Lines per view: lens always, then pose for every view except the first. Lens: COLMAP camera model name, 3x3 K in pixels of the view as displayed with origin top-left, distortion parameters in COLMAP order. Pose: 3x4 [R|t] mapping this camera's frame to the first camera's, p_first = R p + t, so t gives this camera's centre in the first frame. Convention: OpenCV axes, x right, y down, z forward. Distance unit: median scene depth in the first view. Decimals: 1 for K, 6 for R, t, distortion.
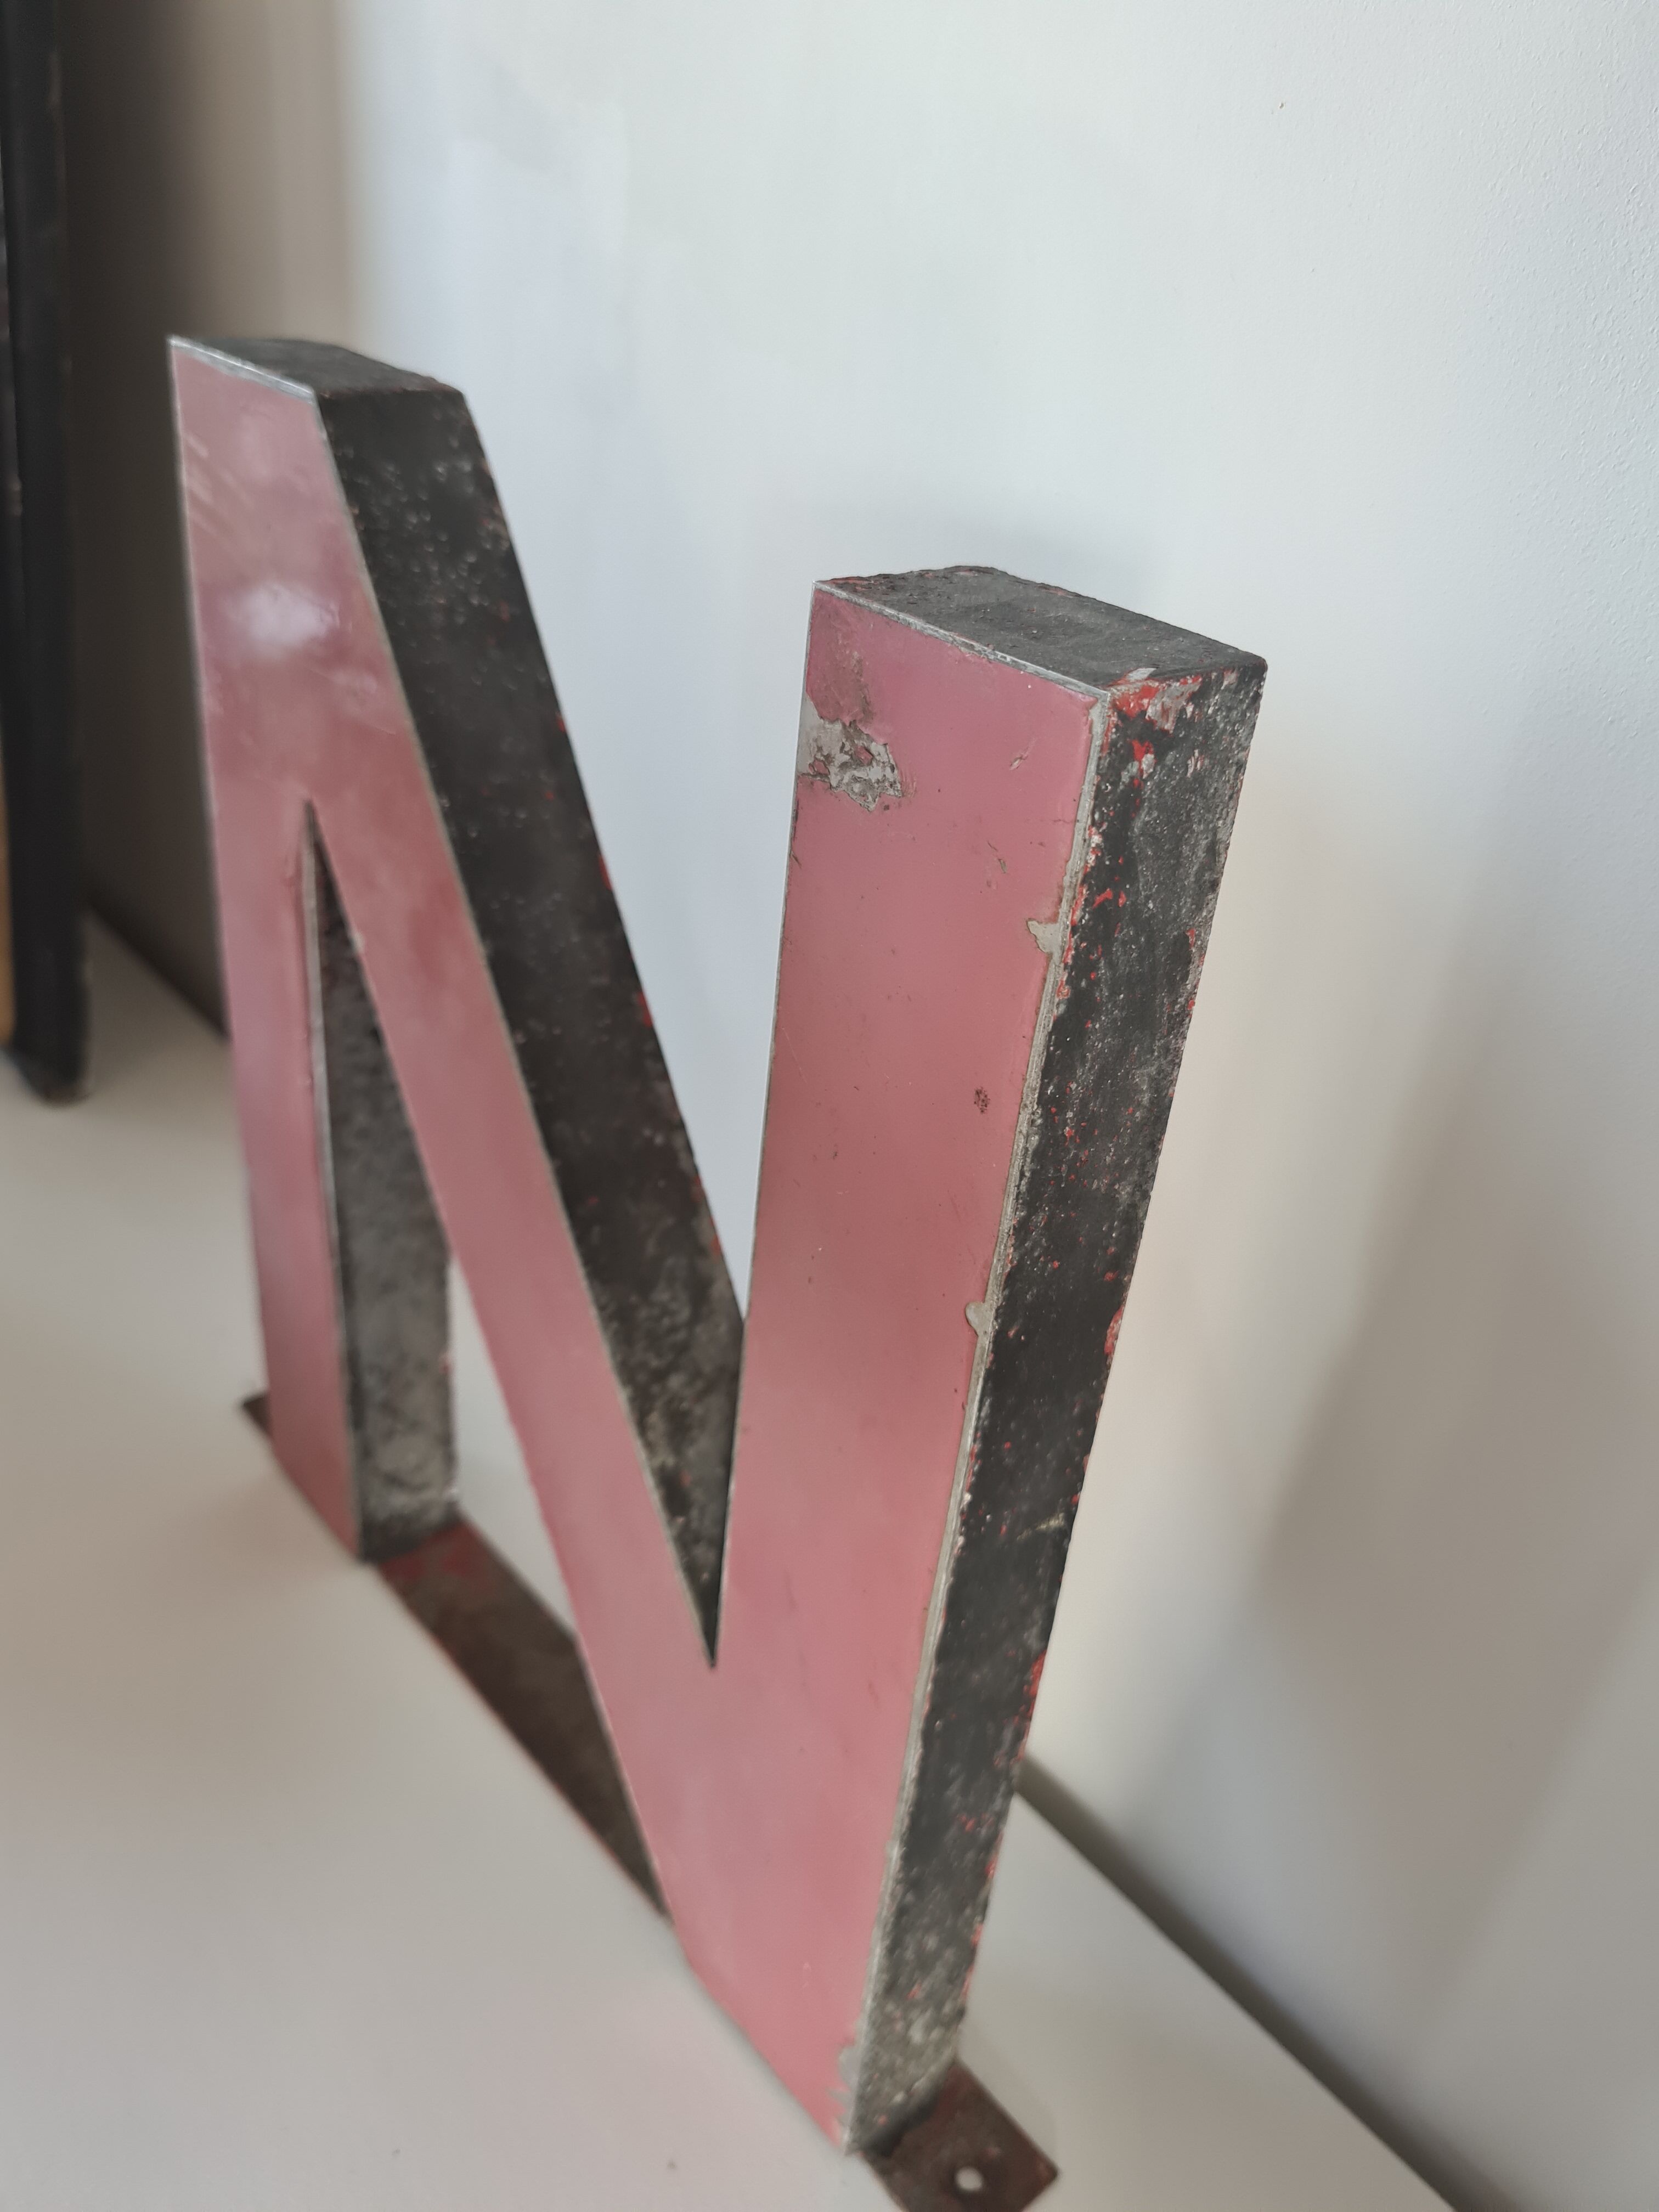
lens RADIAL K [[1711.3, 0, 812.6], [0, 1711.3, 1110.8], [0, 0, 1]] dist [0.014075, -0.004871]
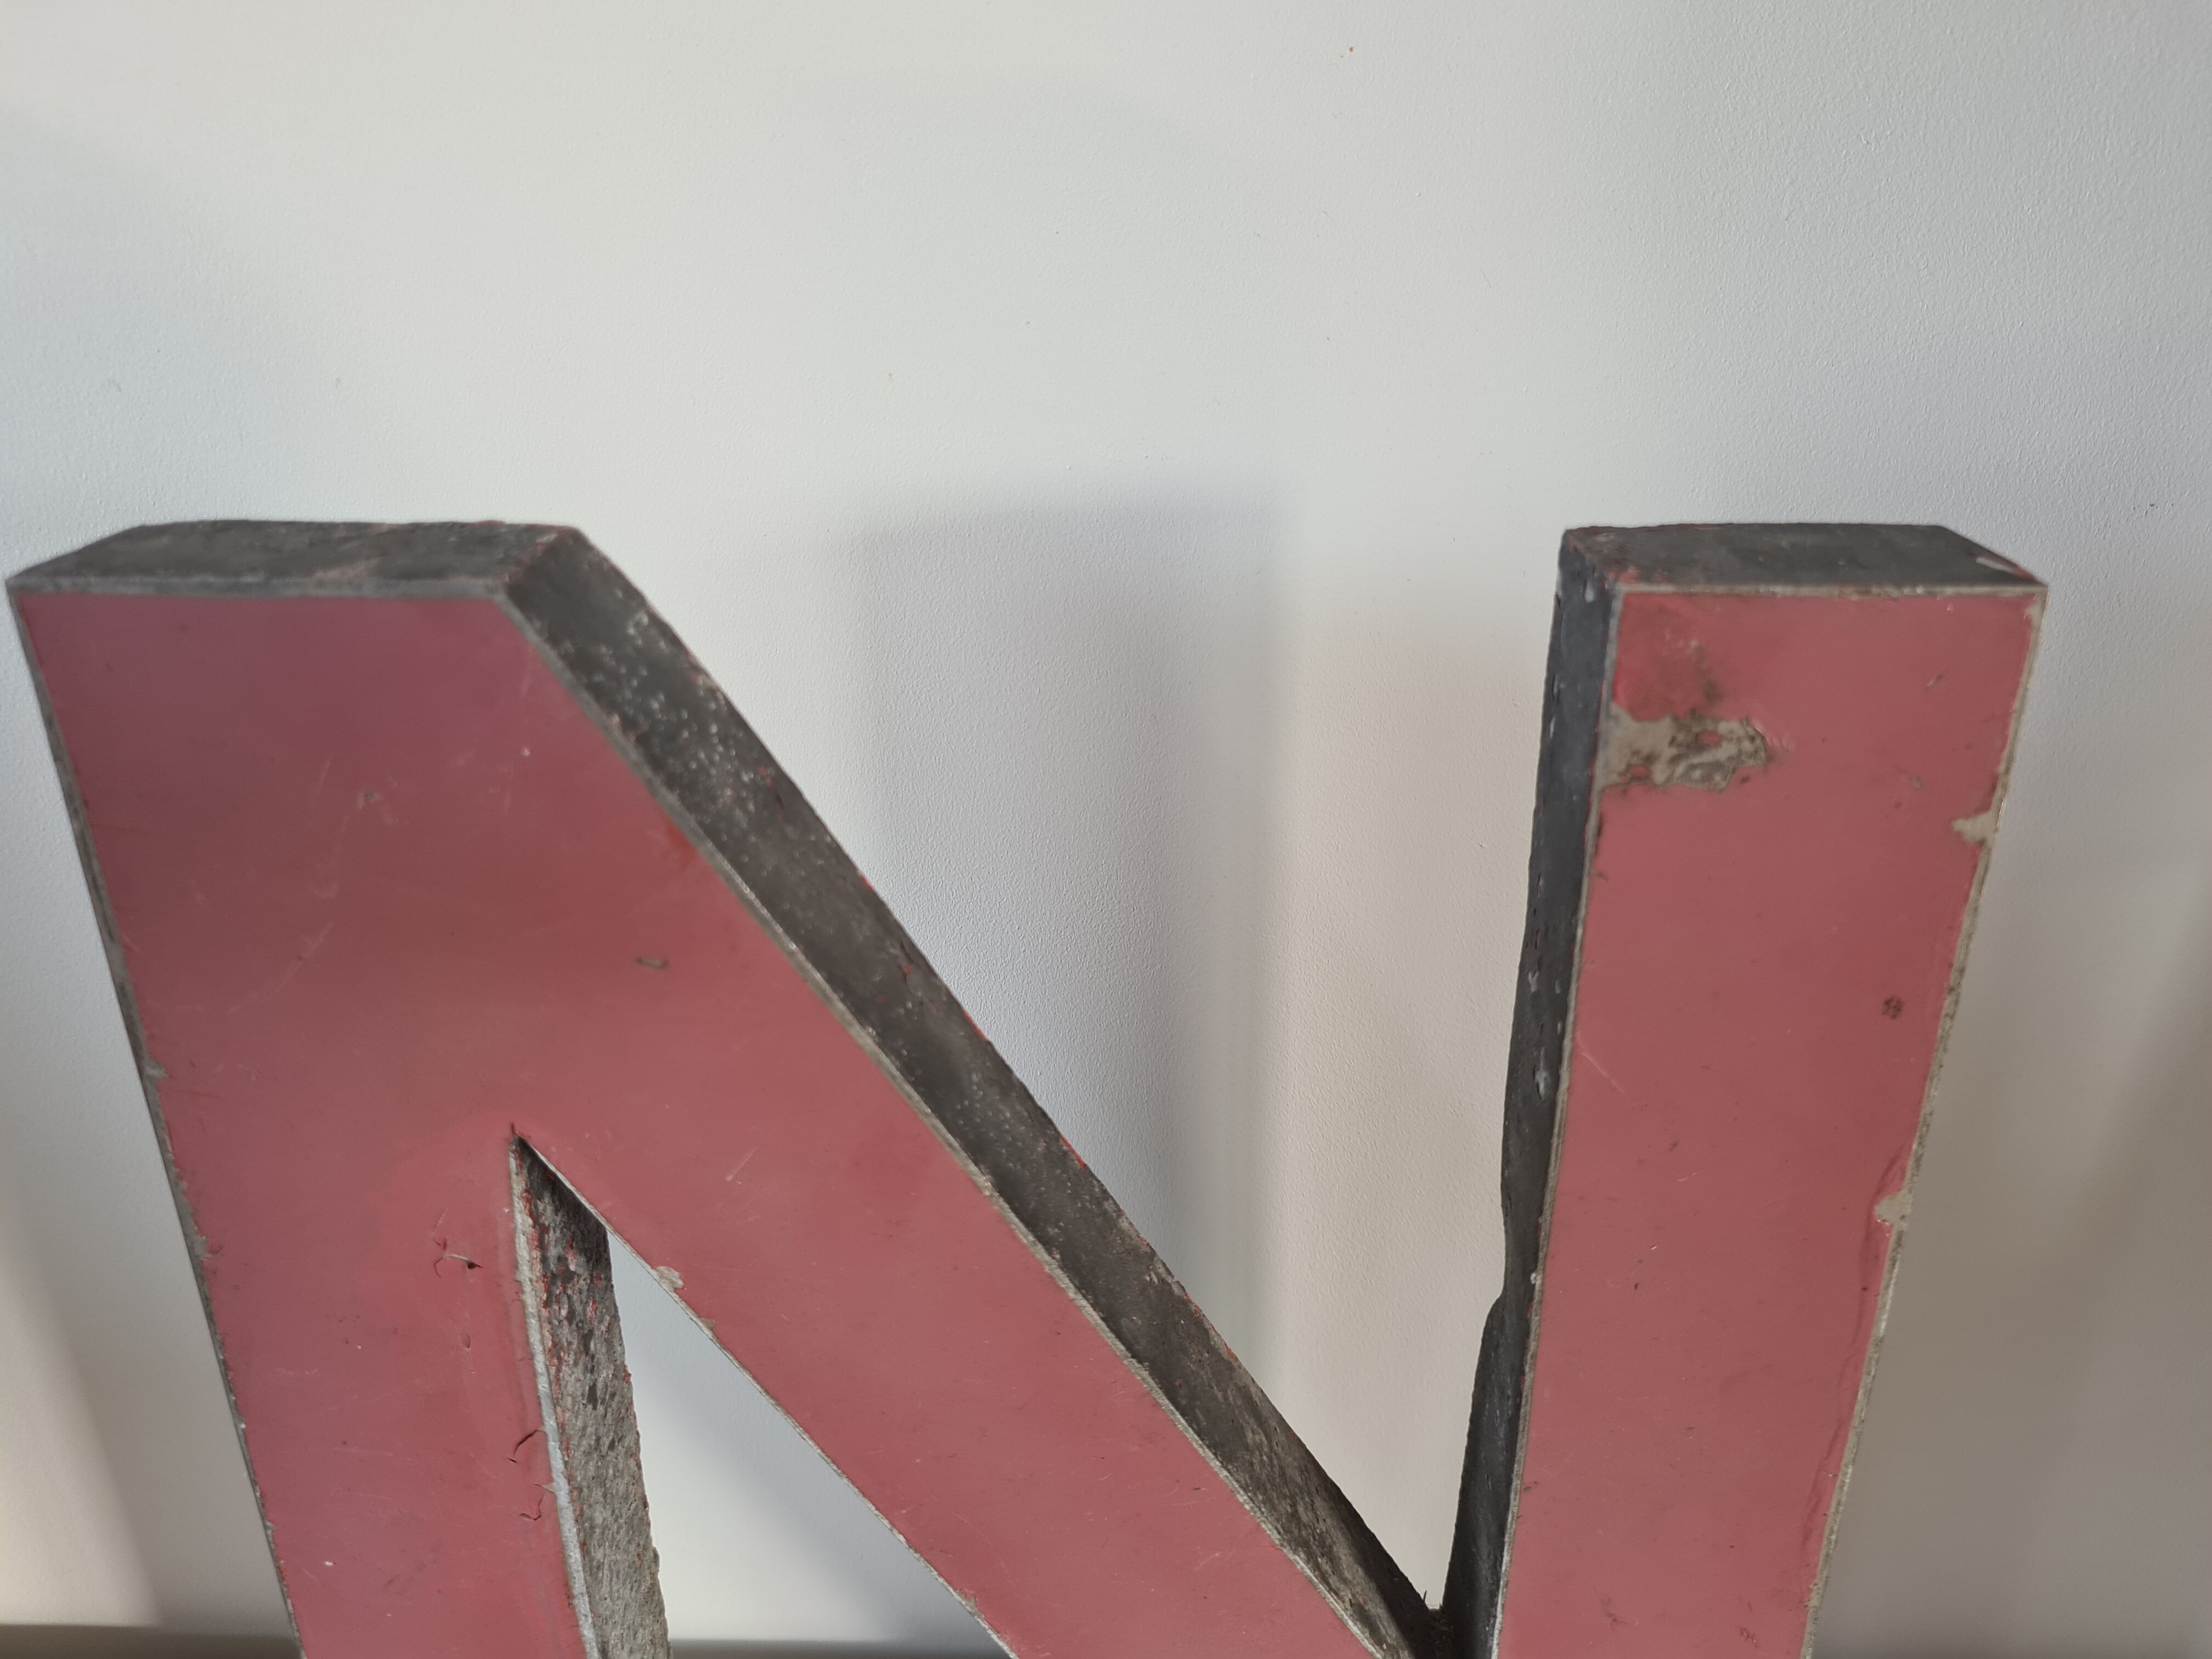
lens RADIAL K [[1711.3, 0, 1100.8], [0, 1711.3, 855.6], [0, 0, 1]] dist [0.014075, -0.004871]
pose [[0.673722, -0.394528, 0.624857, -0.806156], [0.433915, 0.895646, 0.097653, -0.384656], [-0.598177, 0.205344, 0.774608, 0.475561]]
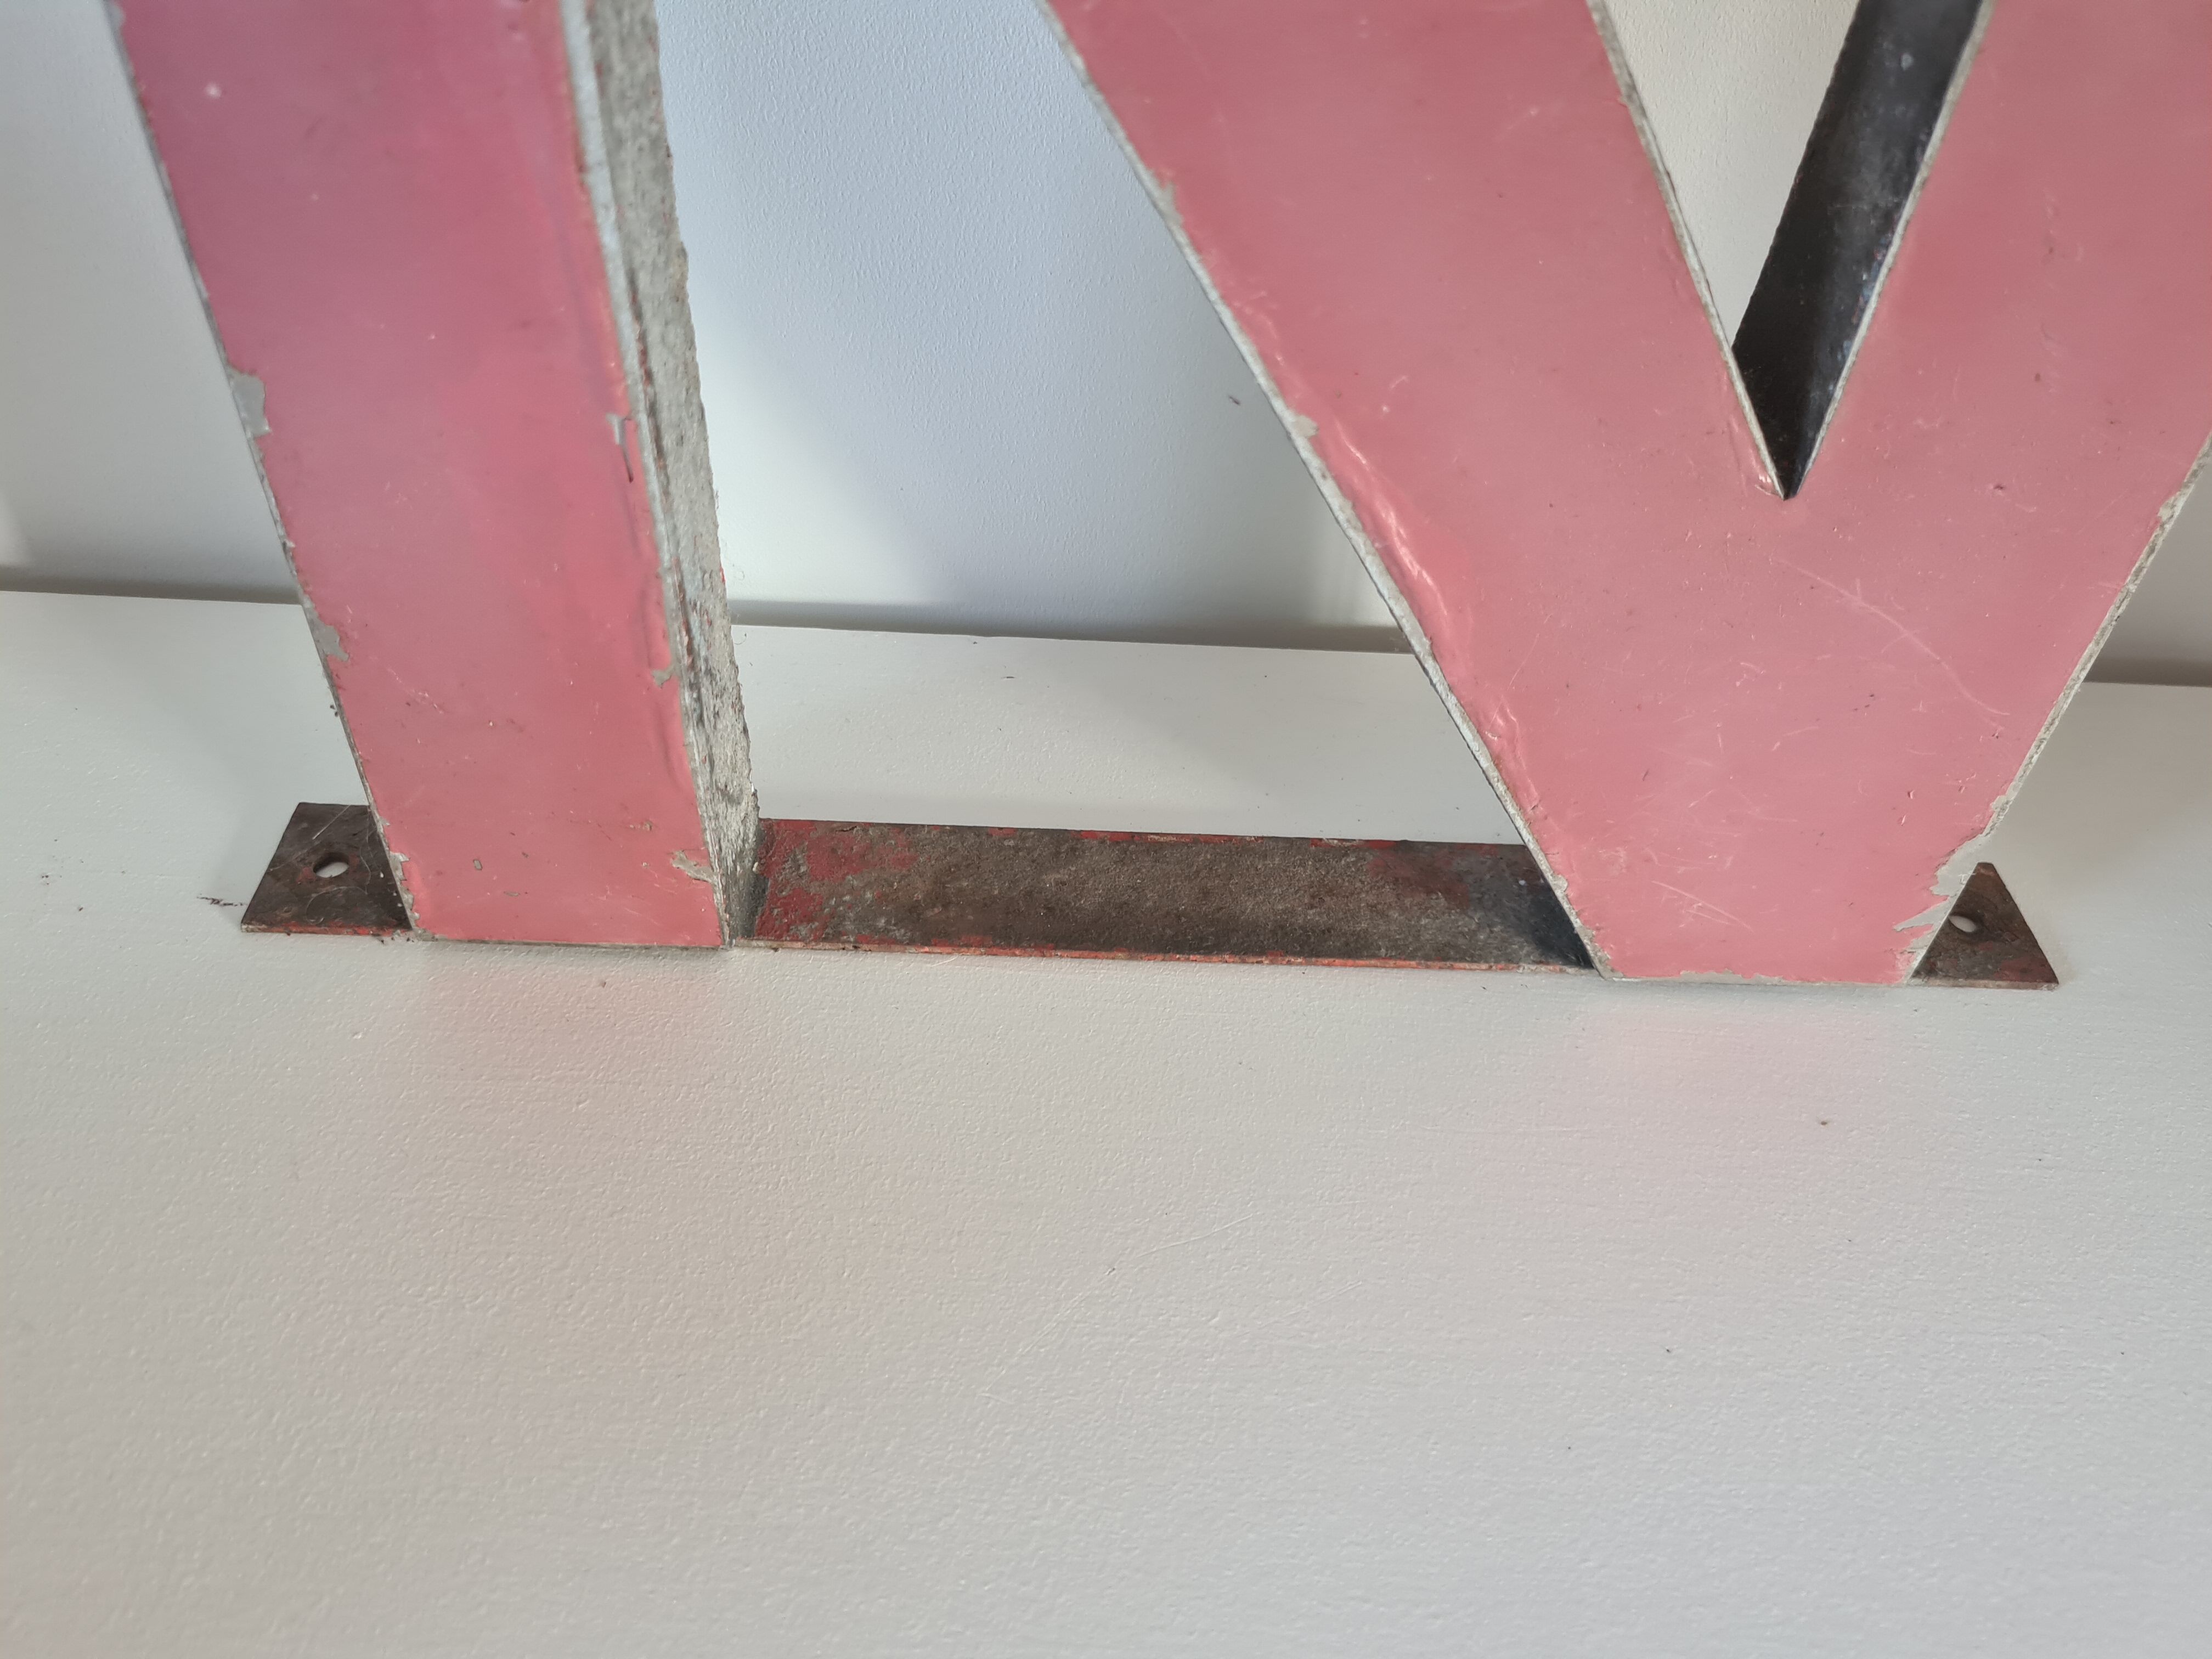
lens RADIAL K [[1711.3, 0, 1100.8], [0, 1711.3, 855.6], [0, 0, 1]] dist [0.014075, -0.004871]
pose [[0.653291, -0.571618, 0.496450, -0.947651], [0.394400, 0.816665, 0.421317, 0.065304], [-0.646266, -0.079443, 0.758966, 0.932056]]
